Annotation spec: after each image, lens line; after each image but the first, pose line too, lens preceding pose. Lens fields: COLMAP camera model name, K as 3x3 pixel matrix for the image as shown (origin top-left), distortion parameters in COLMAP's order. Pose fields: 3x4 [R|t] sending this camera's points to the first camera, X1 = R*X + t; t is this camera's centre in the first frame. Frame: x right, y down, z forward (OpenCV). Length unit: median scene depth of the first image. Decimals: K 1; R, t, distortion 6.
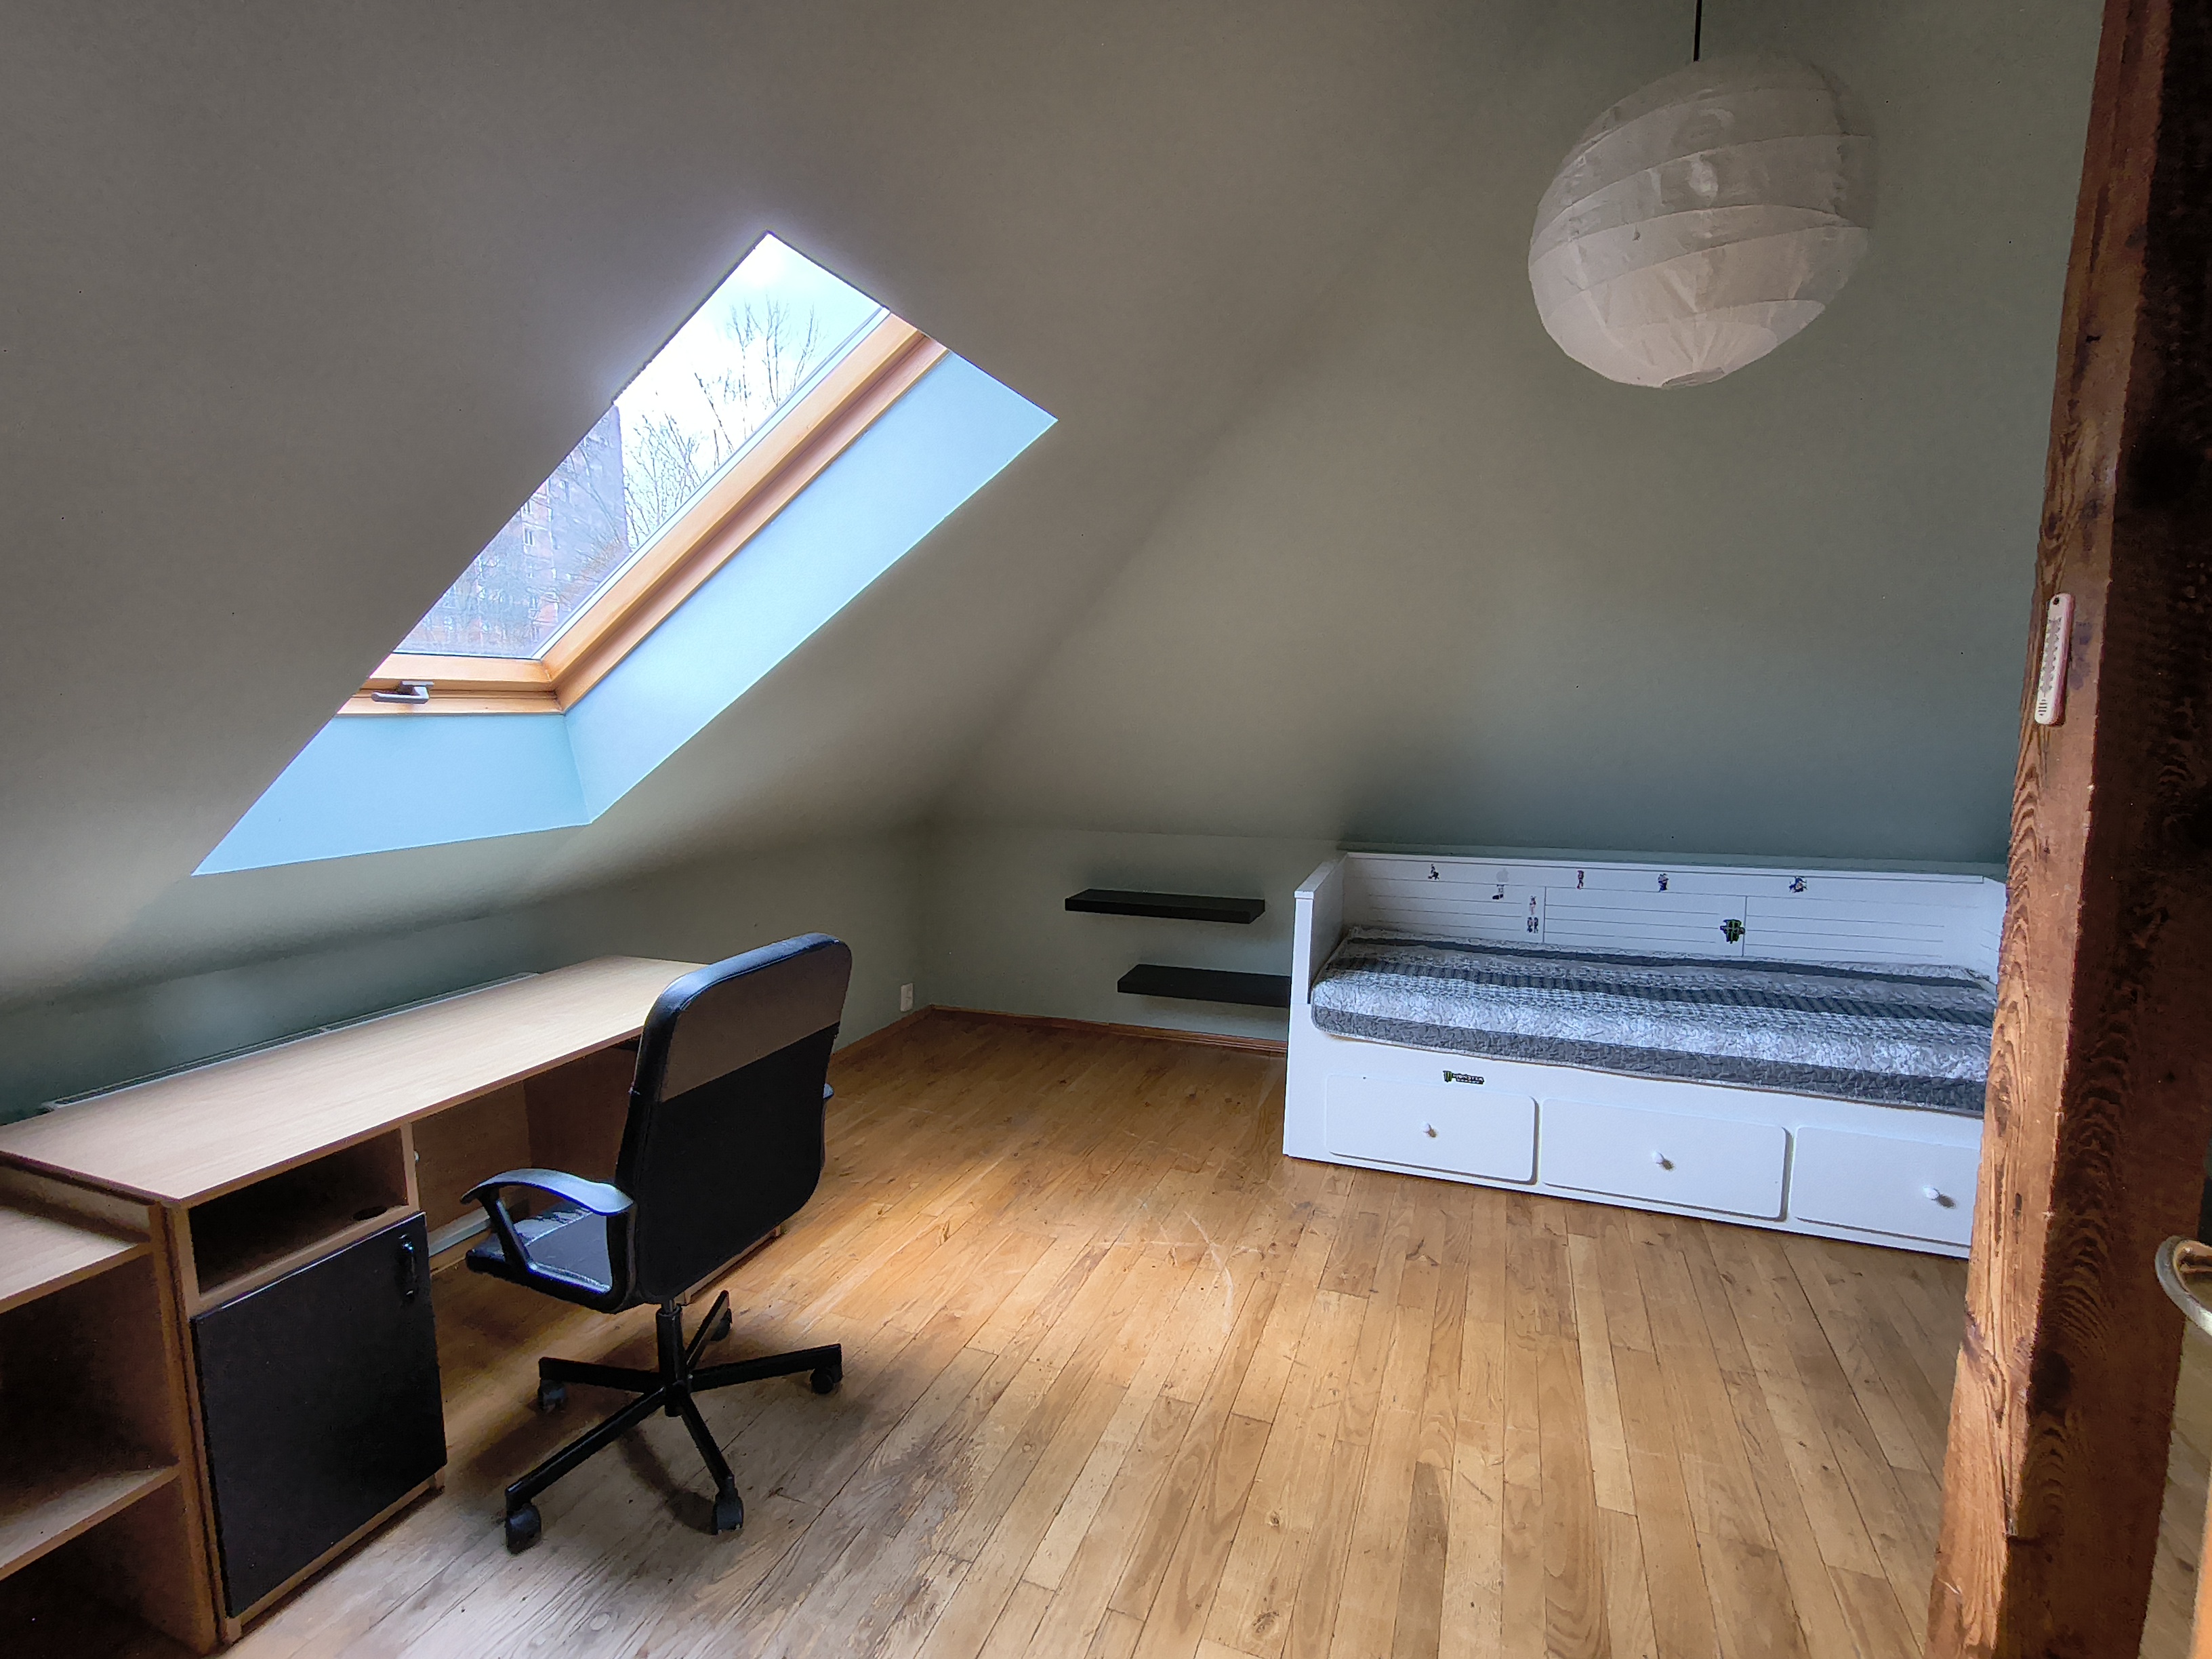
lens RADIAL K [[997.7, 0, 1106.0], [0, 997.7, 829.5], [0, 0, 1]] dist [-0.001206, -0.000658]
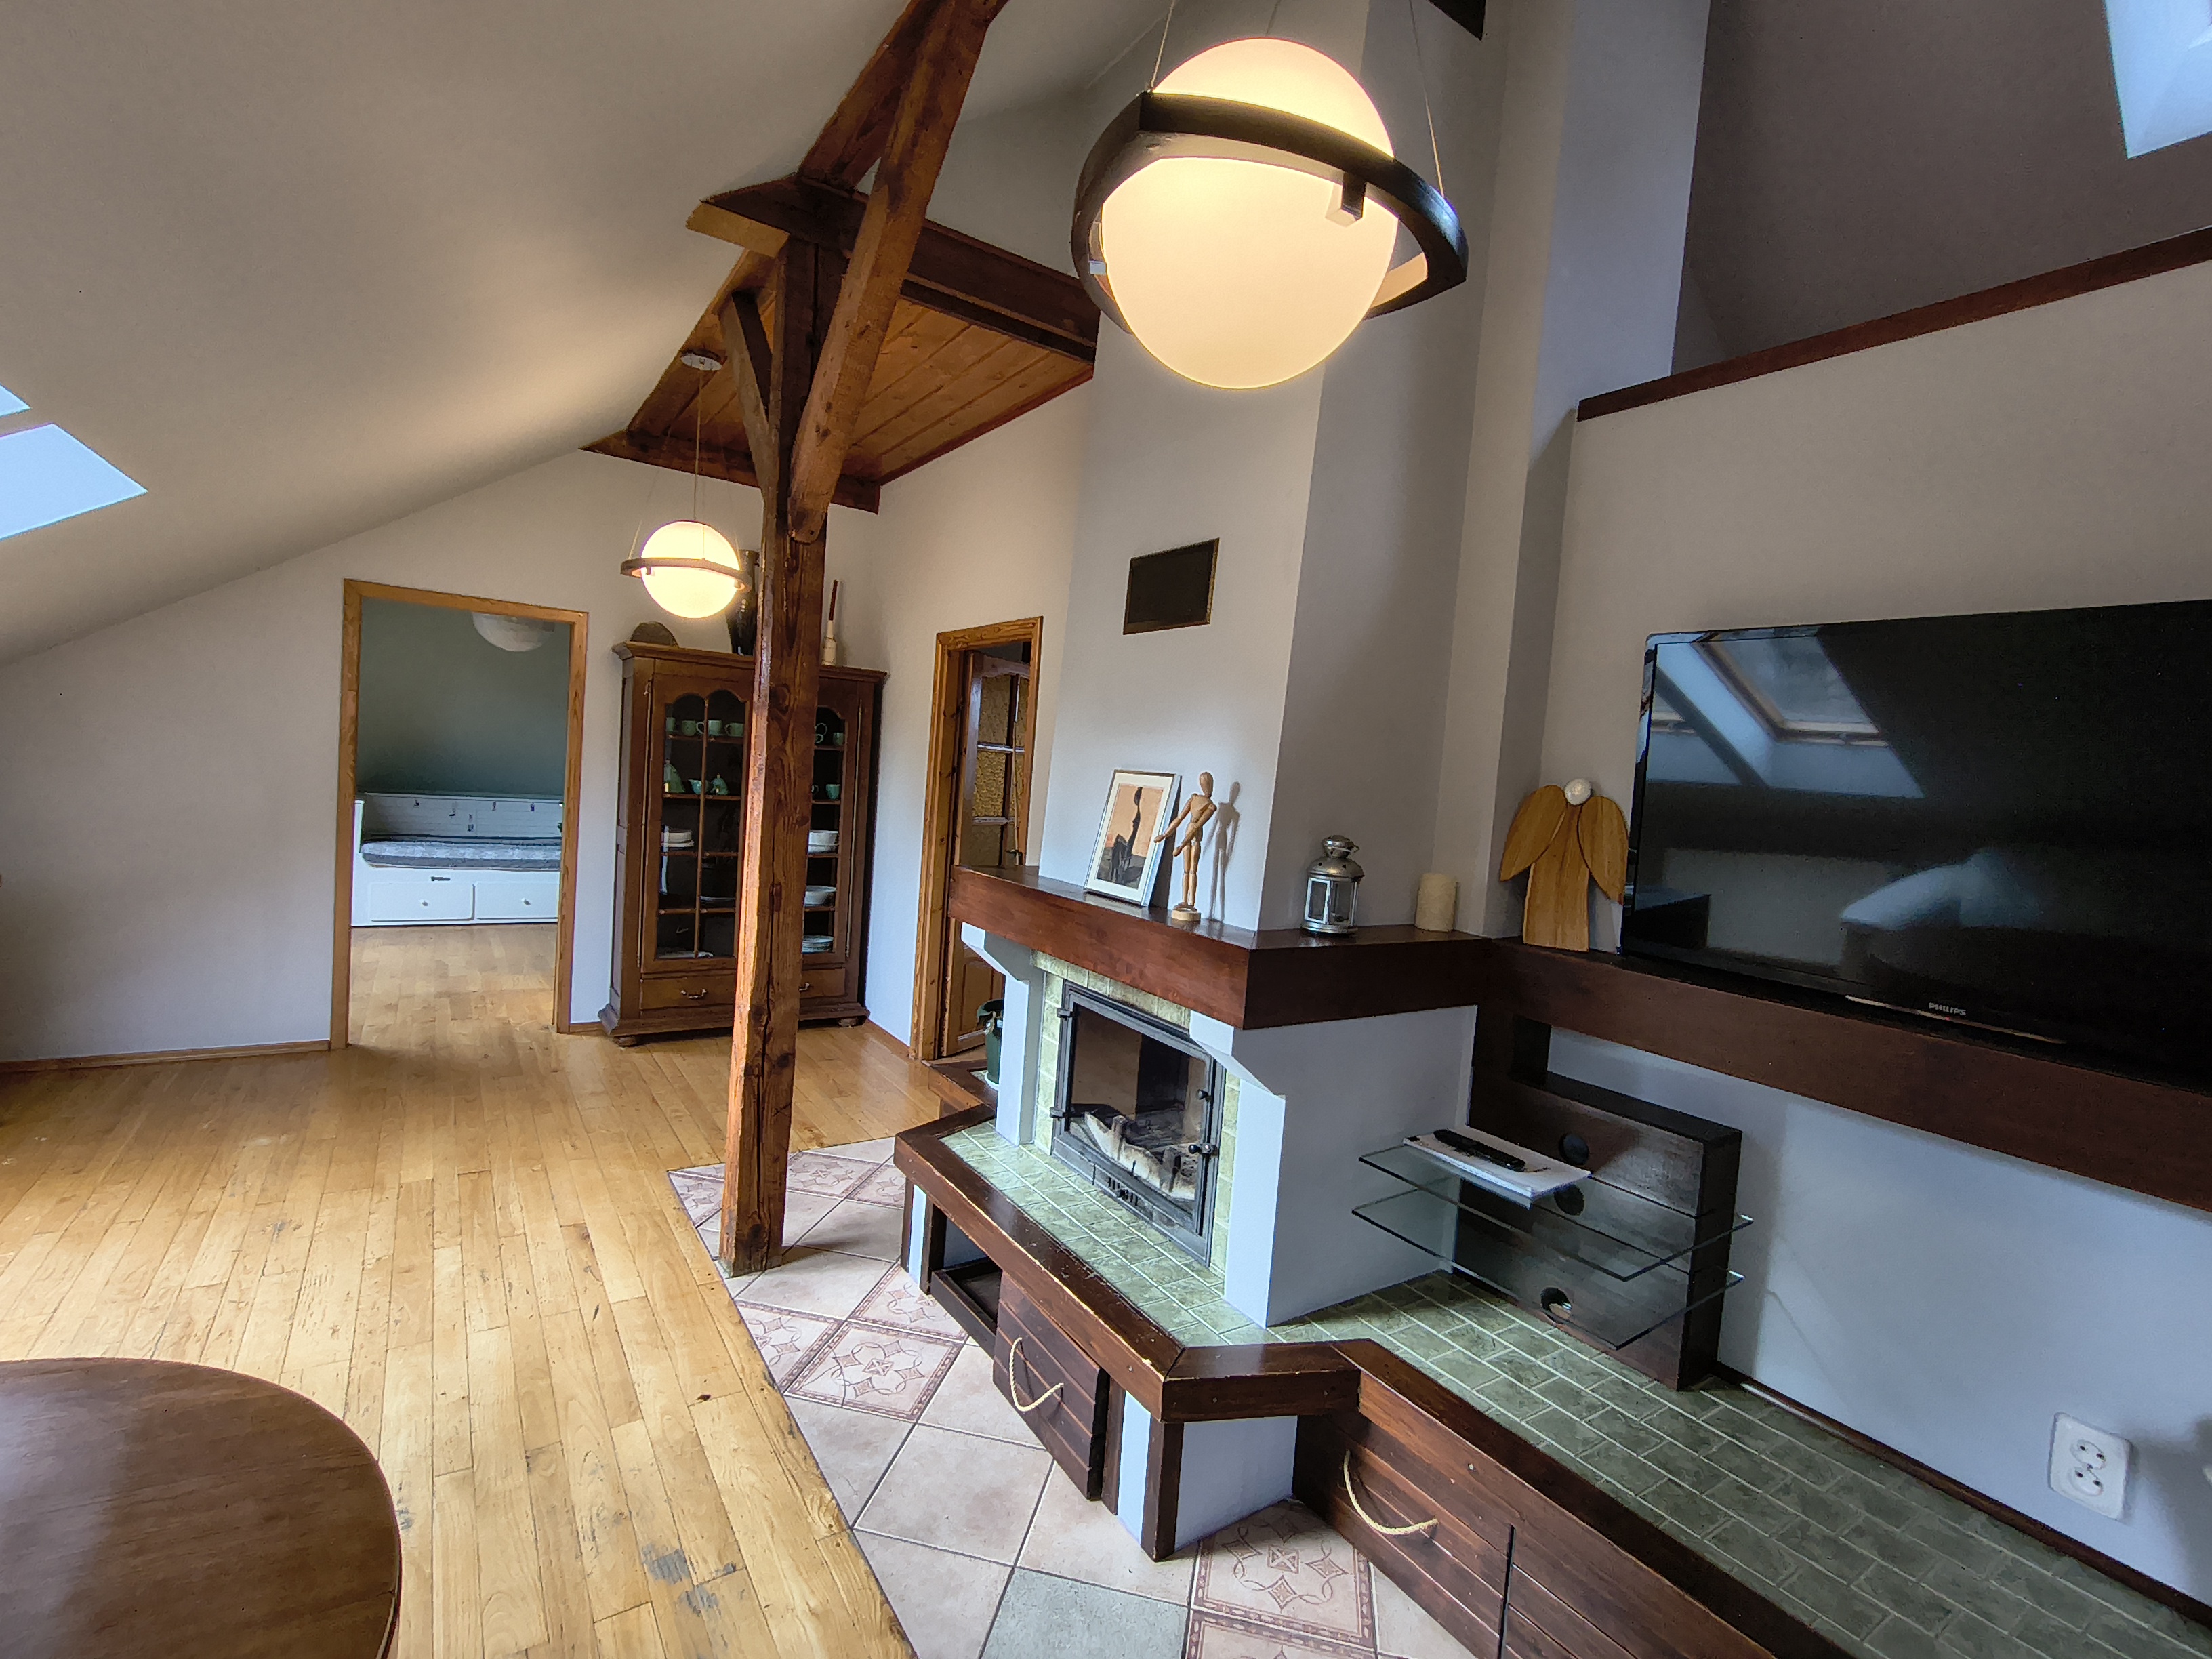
lens RADIAL K [[997.7, 0, 1106.0], [0, 997.7, 829.5], [0, 0, 1]] dist [-0.001206, -0.000658]
pose [[0.566991, -0.004803, 0.823710, -0.674581], [0.016791, 0.999843, -0.005728, 0.166157], [-0.823553, 0.017079, 0.566983, -1.598311]]
